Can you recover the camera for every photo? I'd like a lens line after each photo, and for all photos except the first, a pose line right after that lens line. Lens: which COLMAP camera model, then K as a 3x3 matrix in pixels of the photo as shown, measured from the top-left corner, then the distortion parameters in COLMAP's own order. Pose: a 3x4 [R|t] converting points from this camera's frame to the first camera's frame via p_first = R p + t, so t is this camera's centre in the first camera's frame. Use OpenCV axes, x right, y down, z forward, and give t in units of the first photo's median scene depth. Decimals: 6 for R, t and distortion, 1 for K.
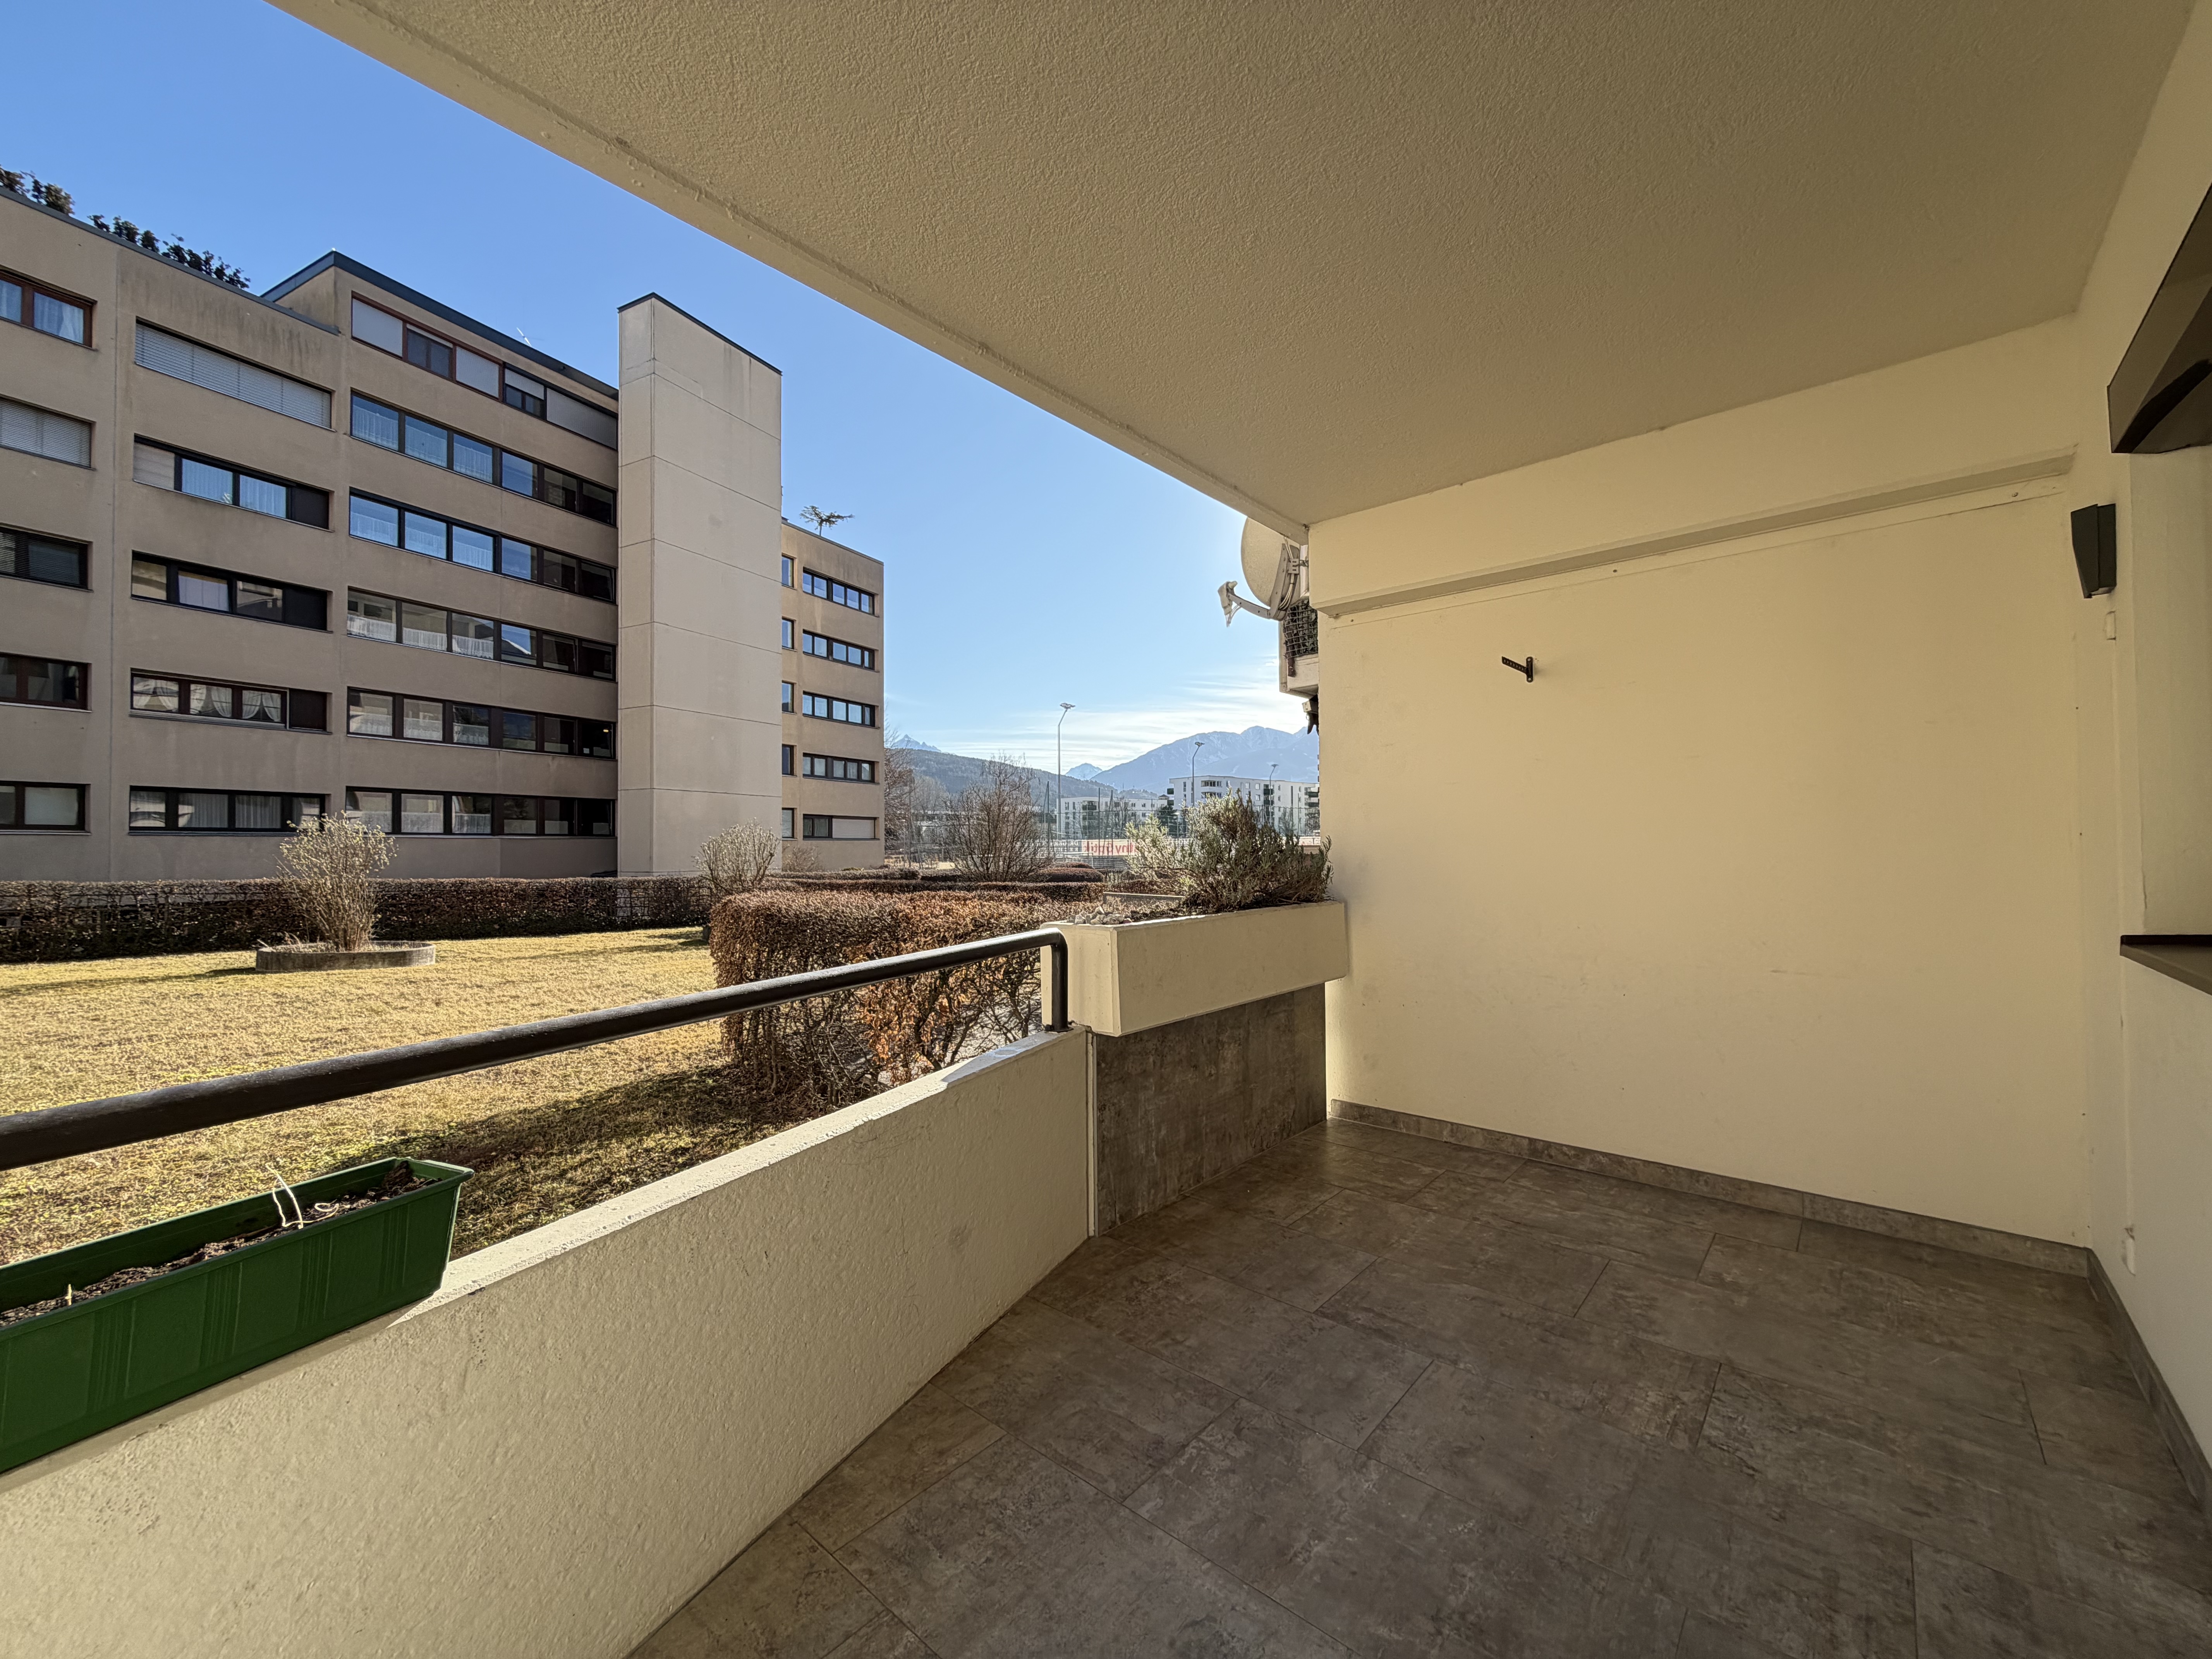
lens RADIAL K [[879.7, 0, 1104.0], [0, 879.7, 829.3], [0, 0, 1]] dist [0.001045, -0.000078]
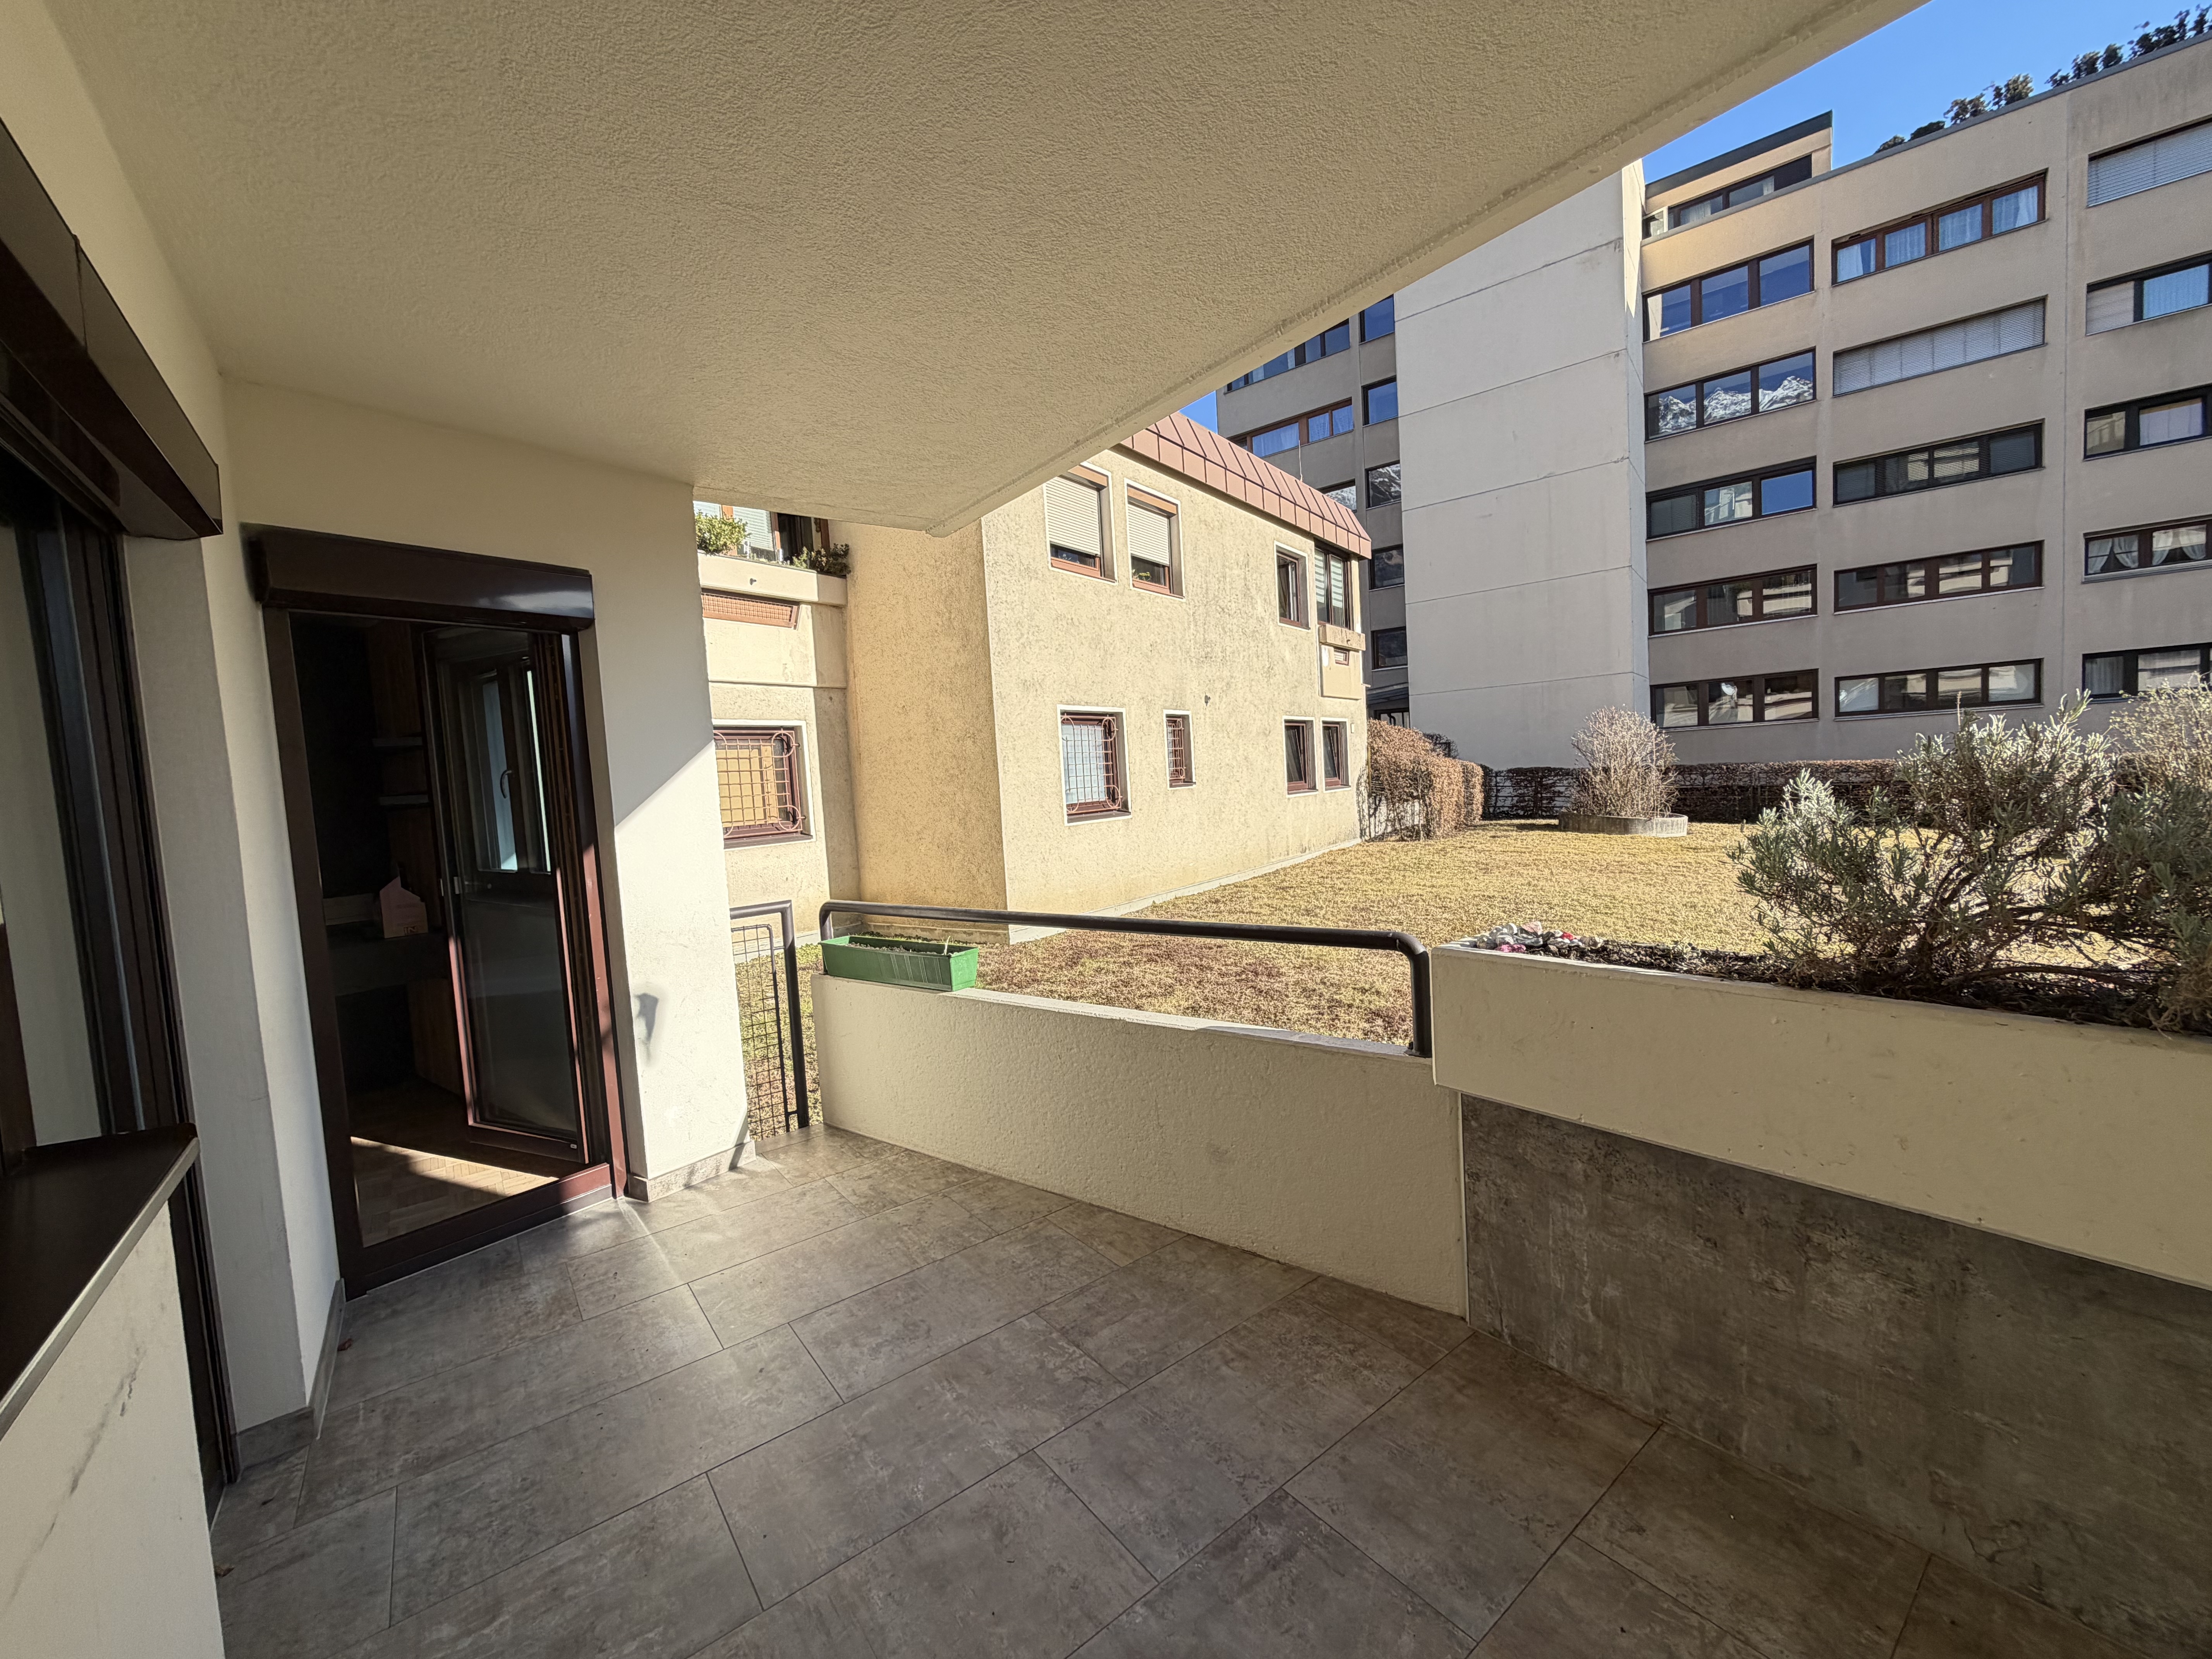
lens RADIAL K [[879.7, 0, 1104.0], [0, 879.7, 829.3], [0, 0, 1]] dist [0.001045, -0.000078]
pose [[-0.193749, 0.078650, -0.977893, 0.072081], [0.082599, 0.994550, 0.063625, -0.005753], [0.977568, -0.068446, -0.199189, 0.077571]]
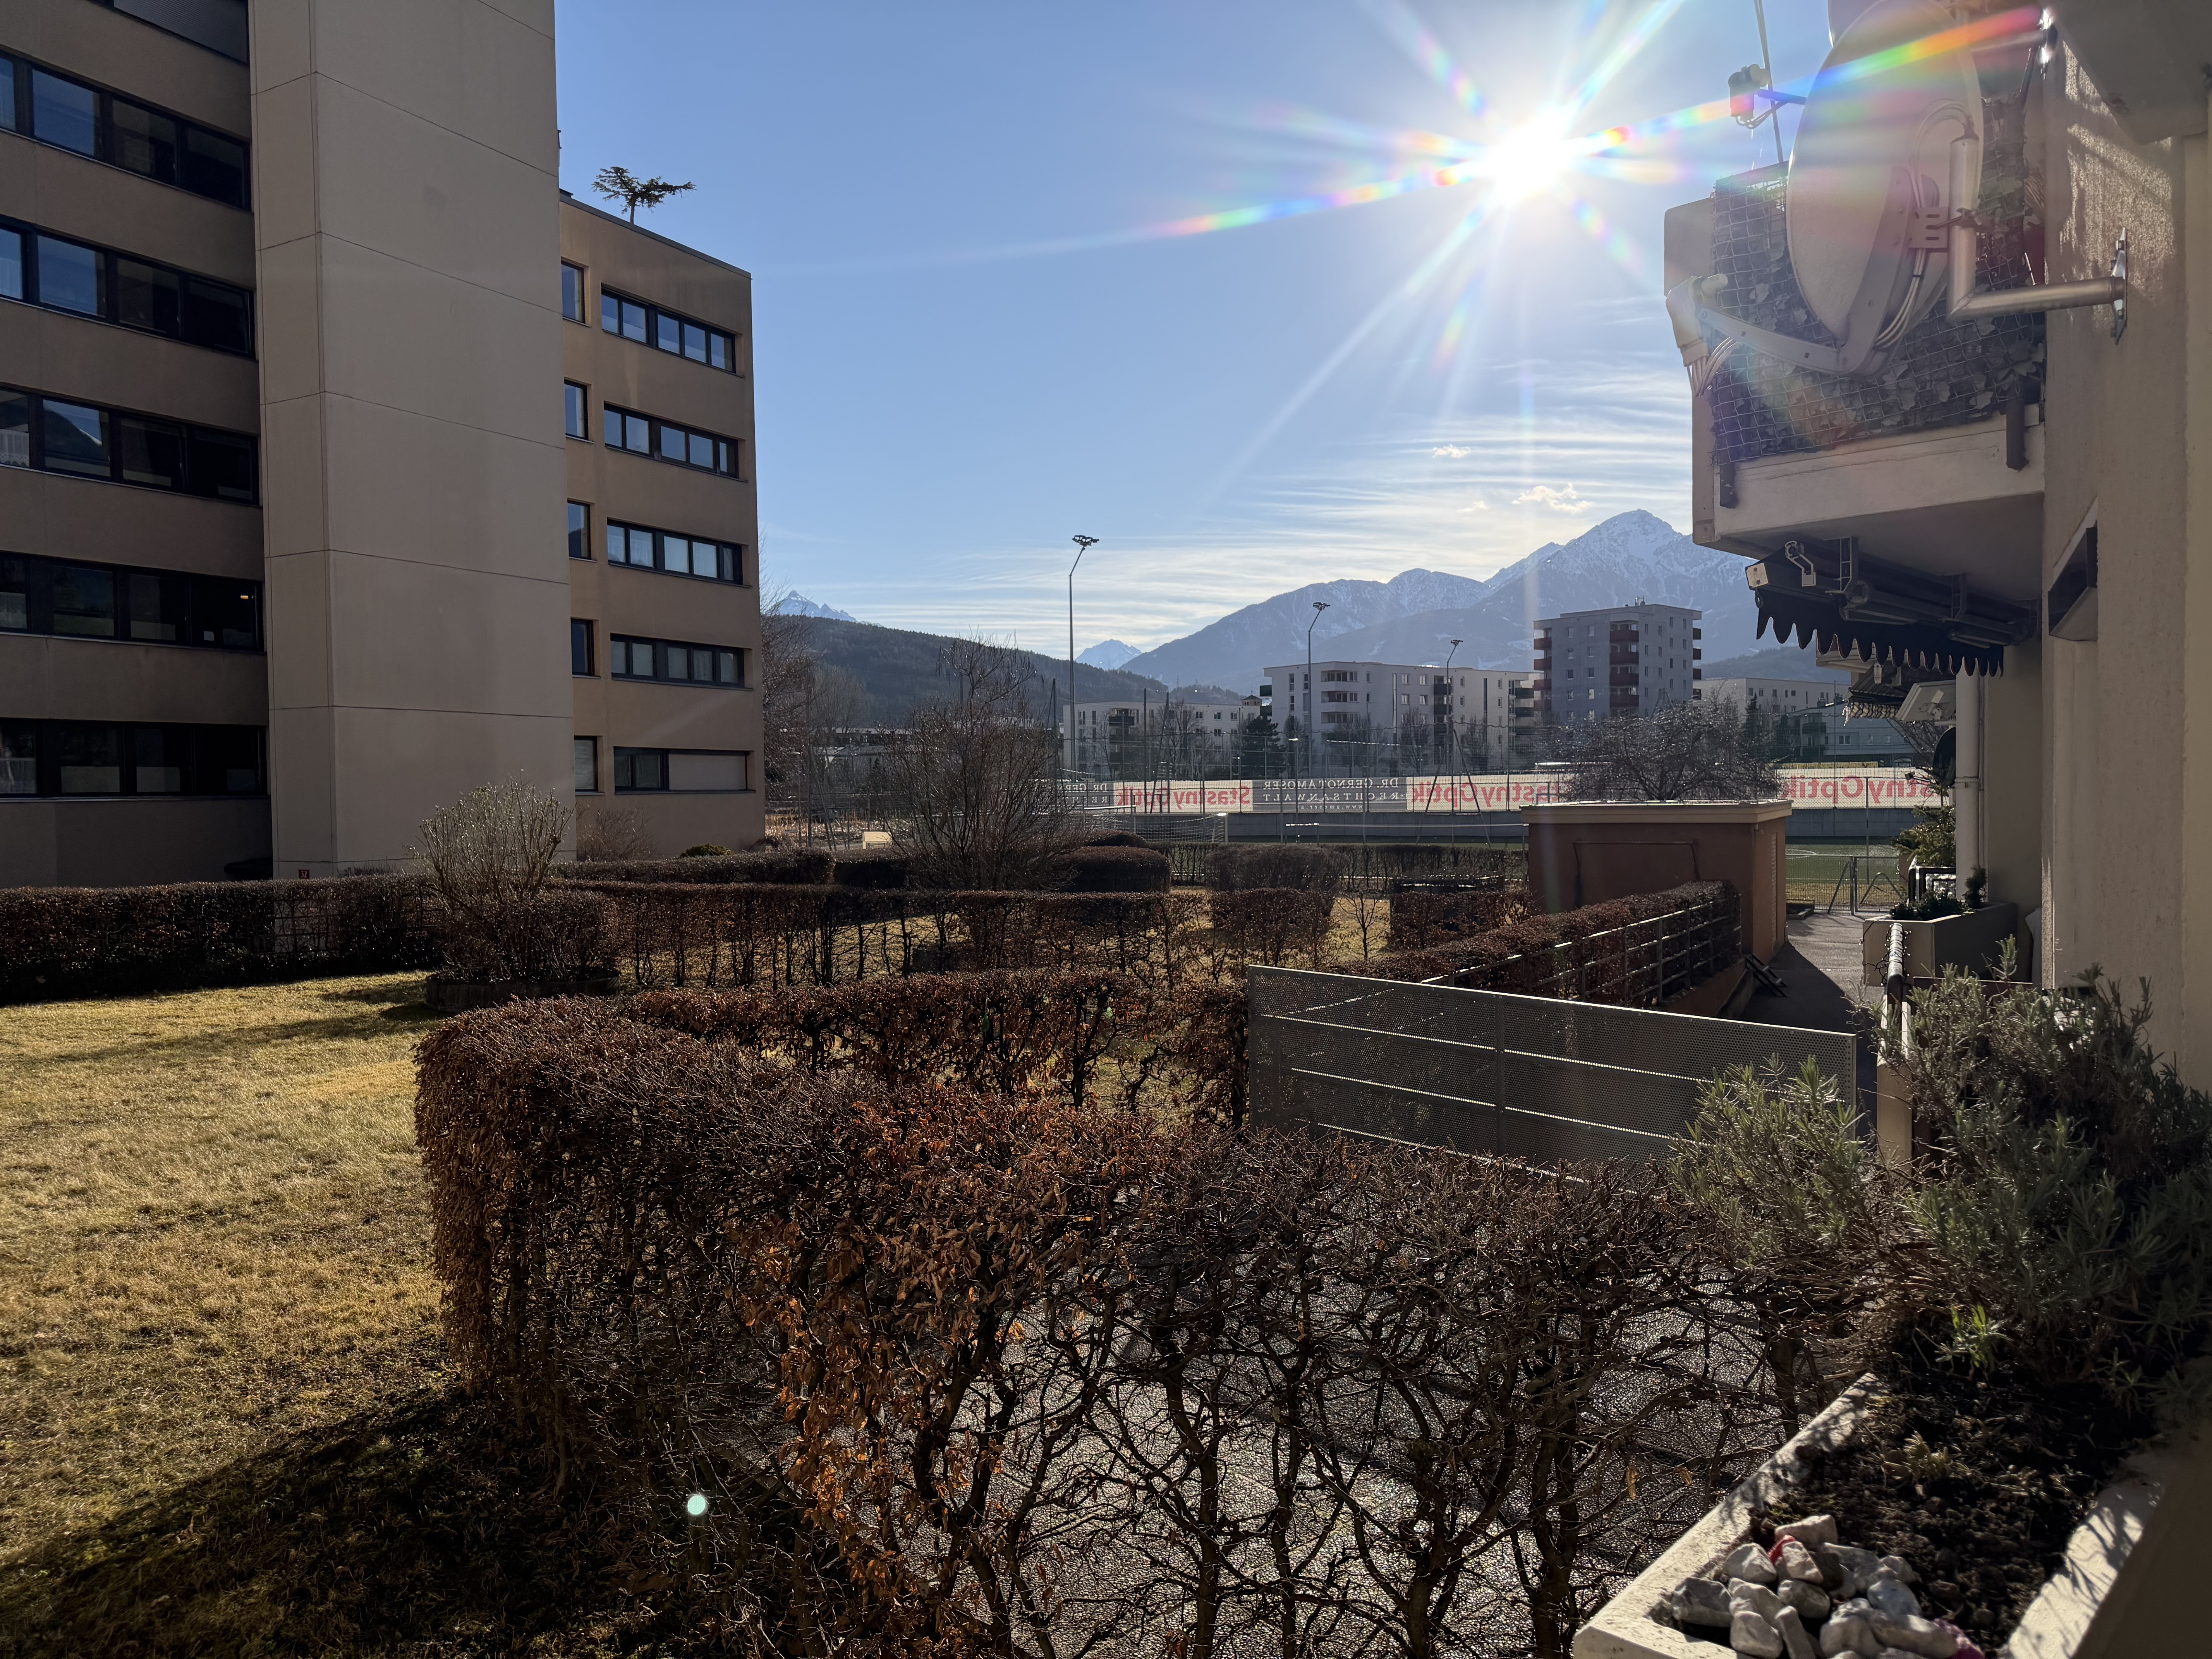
lens RADIAL K [[1554.5, 0, 1107.7], [0, 1554.5, 840.6], [0, 0, 1]] dist [0.048640, -0.063737]
pose [[0.999681, -0.004901, -0.024781, -0.017813], [0.006234, 0.998520, 0.054019, -0.013681], [0.024480, -0.054156, 0.998232, 0.055301]]
